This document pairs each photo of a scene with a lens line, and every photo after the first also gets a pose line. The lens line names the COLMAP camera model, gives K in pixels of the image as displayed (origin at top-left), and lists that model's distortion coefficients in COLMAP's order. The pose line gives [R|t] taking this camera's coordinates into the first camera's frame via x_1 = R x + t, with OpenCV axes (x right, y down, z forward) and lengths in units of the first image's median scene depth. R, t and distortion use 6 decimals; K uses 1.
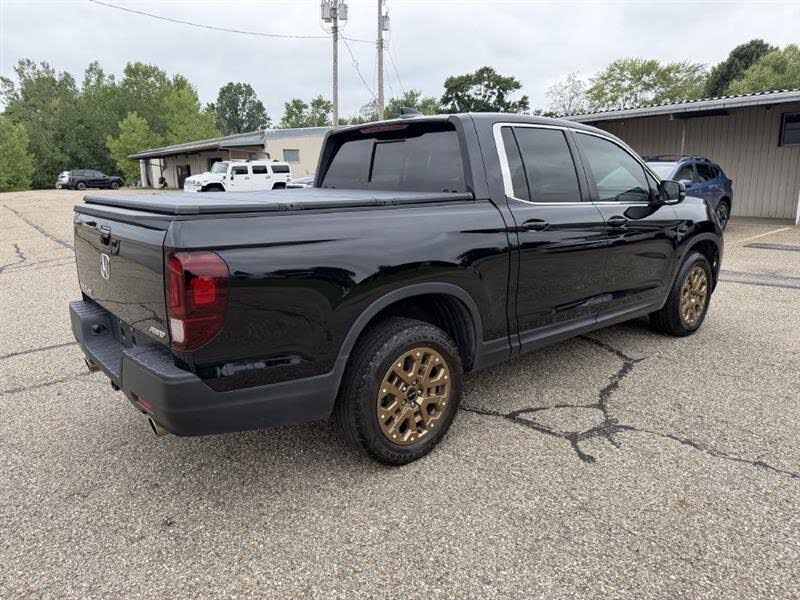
lens RADIAL K [[562.6, 0, 397.2], [0, 562.6, 300.4], [0, 0, 1]] dist [0.017437, -0.028642]
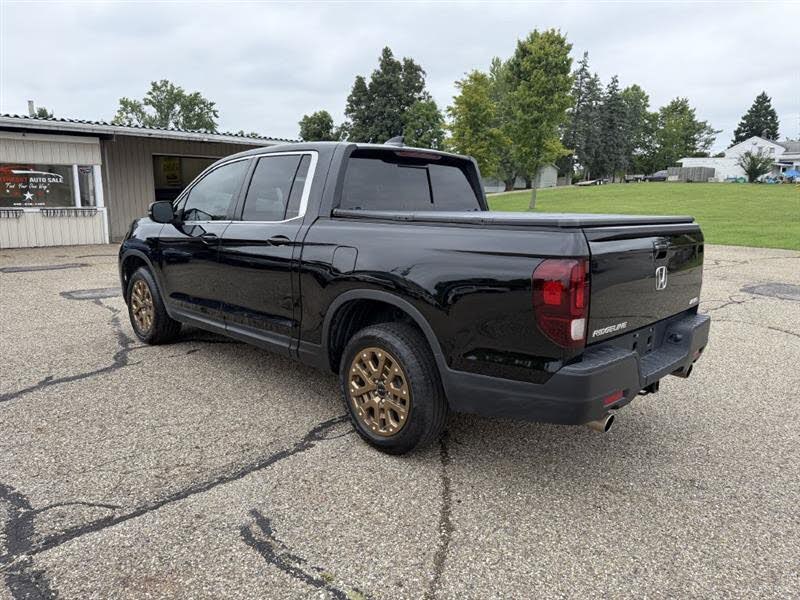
lens RADIAL K [[562.6, 0, 398.6], [0, 562.6, 308.8], [0, 0, 1]] dist [0.017437, -0.028642]
pose [[-0.096415, -0.176074, 0.979644, -0.110319], [0.205606, 0.959478, 0.192685, -0.022644], [-0.973874, 0.219998, -0.056306, 0.111941]]
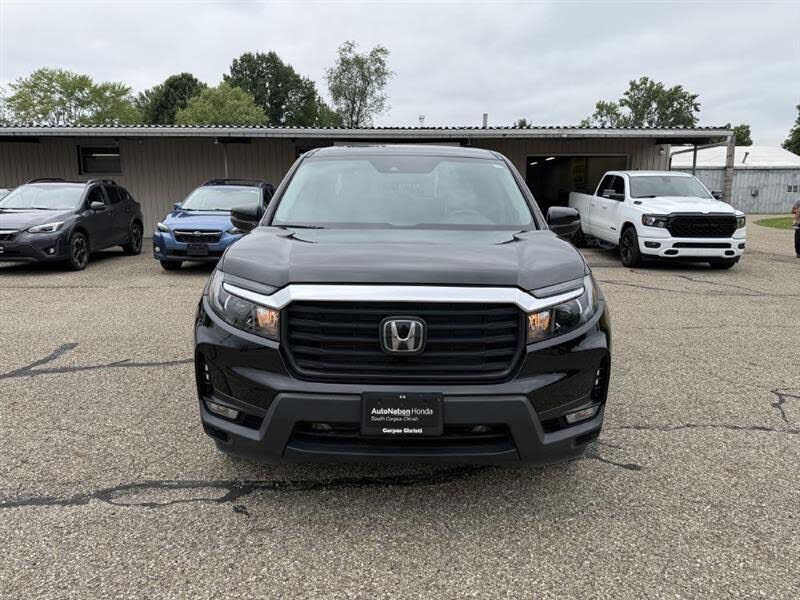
lens RADIAL K [[594.1, 0, 400.0], [0, 594.1, 302.4], [0, 0, 1]] dist [0.048788, -0.073200]
pose [[0.622574, -0.113680, 0.774260, -0.057138], [0.151153, 0.988230, 0.023556, -0.008321], [-0.767825, 0.102366, 0.632429, 0.046320]]
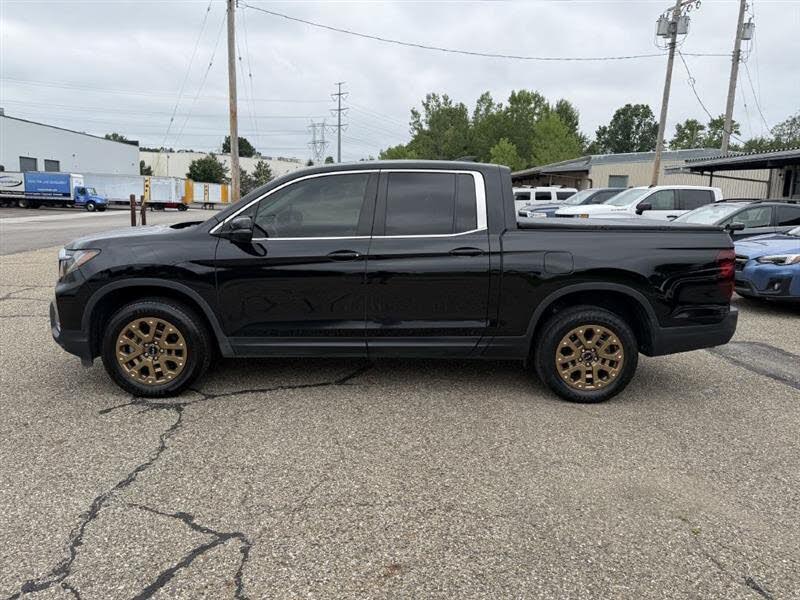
lens RADIAL K [[594.1, 0, 406.6], [0, 594.1, 303.2], [0, 0, 1]] dist [0.048788, -0.073200]
pose [[0.807435, 0.144207, -0.572060, 0.129461], [-0.171800, 0.985114, 0.005843, -0.007939], [0.564388, 0.093562, 0.820191, 0.016785]]
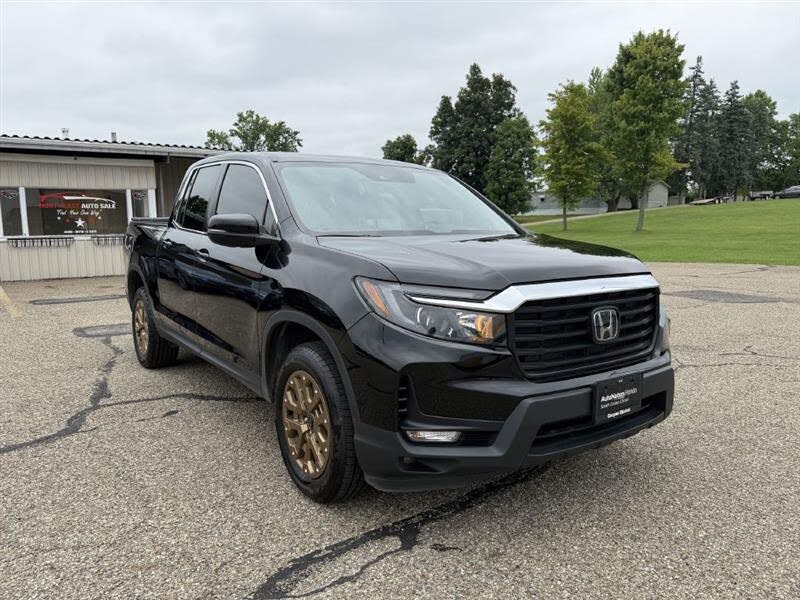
lens RADIAL K [[594.1, 0, 398.9], [0, 594.1, 311.3], [0, 0, 1]] dist [0.048788, -0.073200]
pose [[0.050992, -0.126406, 0.990667, -0.076501], [0.222331, 0.968501, 0.112134, -0.017510], [-0.973637, 0.214538, 0.077490, 0.103024]]
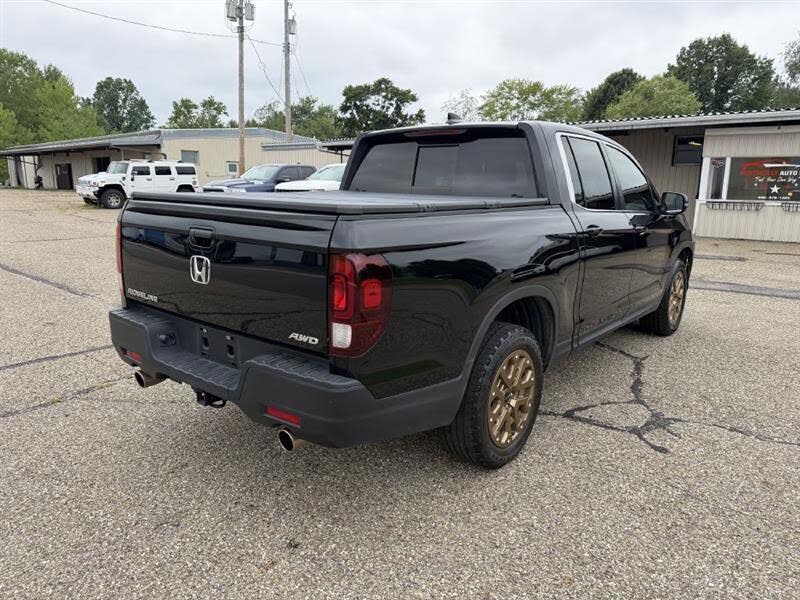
lens RADIAL K [[562.6, 0, 399.5], [0, 562.6, 303.3], [0, 0, 1]] dist [0.017437, -0.028642]
pose [[0.981854, -0.011029, 0.189317, -0.026688], [0.012745, 0.999888, -0.007847, 0.000416], [-0.189209, 0.010117, 0.981885, 0.003333]]
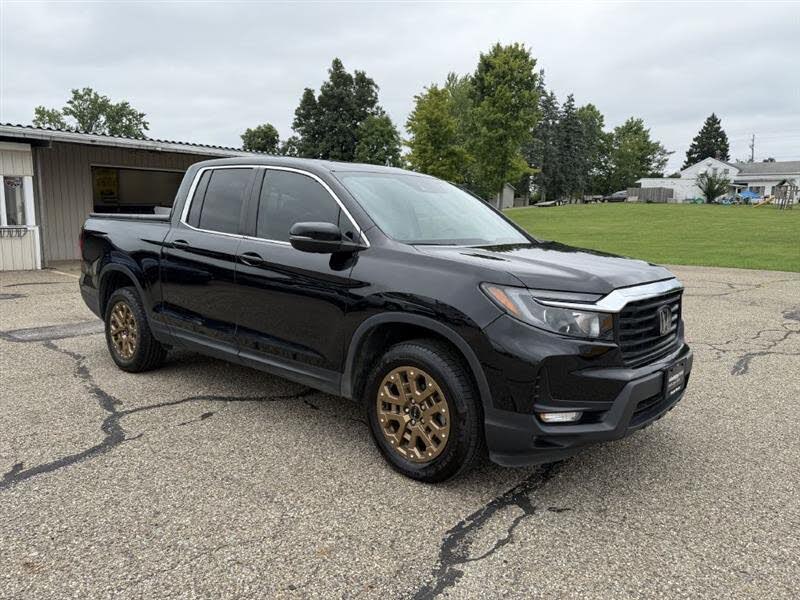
lens RADIAL K [[594.1, 0, 403.5], [0, 594.1, 313.2], [0, 0, 1]] dist [0.048788, -0.073200]
pose [[-0.193875, -0.137999, 0.971272, -0.082970], [0.201445, 0.963359, 0.177085, -0.026445], [-0.960121, 0.229990, -0.158972, 0.134073]]
